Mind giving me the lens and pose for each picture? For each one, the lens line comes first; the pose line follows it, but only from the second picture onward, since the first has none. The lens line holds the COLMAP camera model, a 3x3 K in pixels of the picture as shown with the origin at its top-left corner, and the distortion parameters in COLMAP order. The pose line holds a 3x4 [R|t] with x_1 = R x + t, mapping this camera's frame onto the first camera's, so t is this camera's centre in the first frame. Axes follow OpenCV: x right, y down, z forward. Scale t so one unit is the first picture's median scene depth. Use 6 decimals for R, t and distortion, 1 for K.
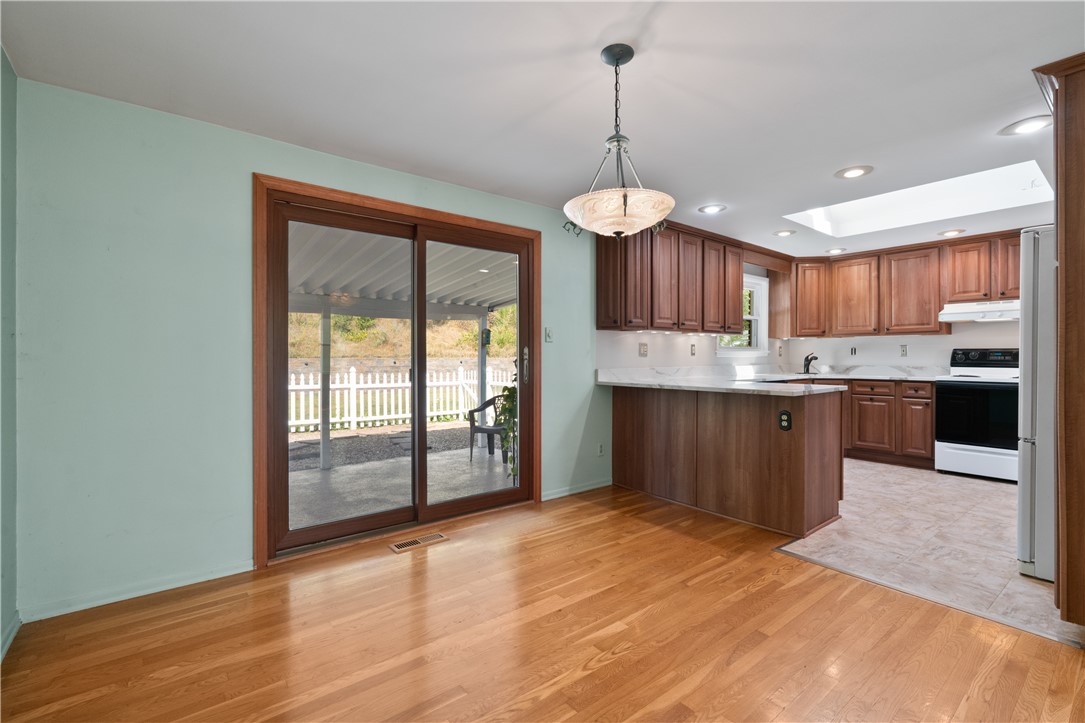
lens RADIAL K [[480.0, 0, 542.5], [0, 480.0, 361.5], [0, 0, 1]] dist [0.000182, -0.000066]
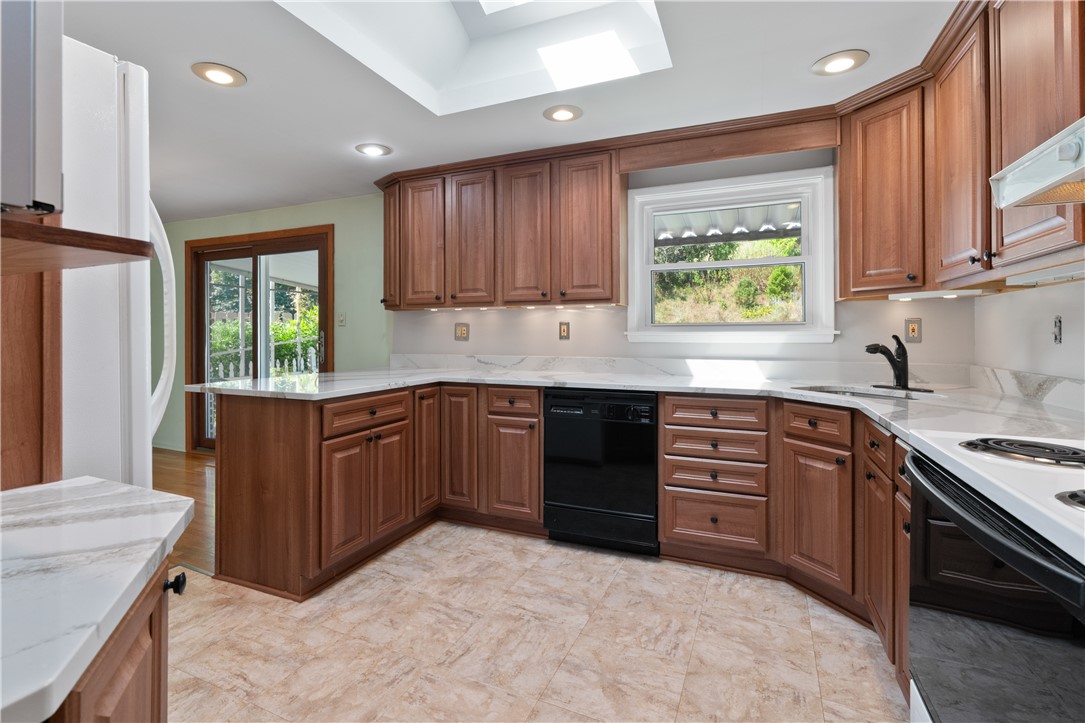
lens RADIAL K [[505.4, 0, 538.4], [0, 505.4, 338.5], [0, 0, 1]] dist [-0.003740, -0.000390]
pose [[0.475249, 0.005952, -0.879831, 0.983015], [-0.008818, 0.999959, 0.002002, -0.015805], [0.879807, 0.006806, 0.475283, 0.701179]]
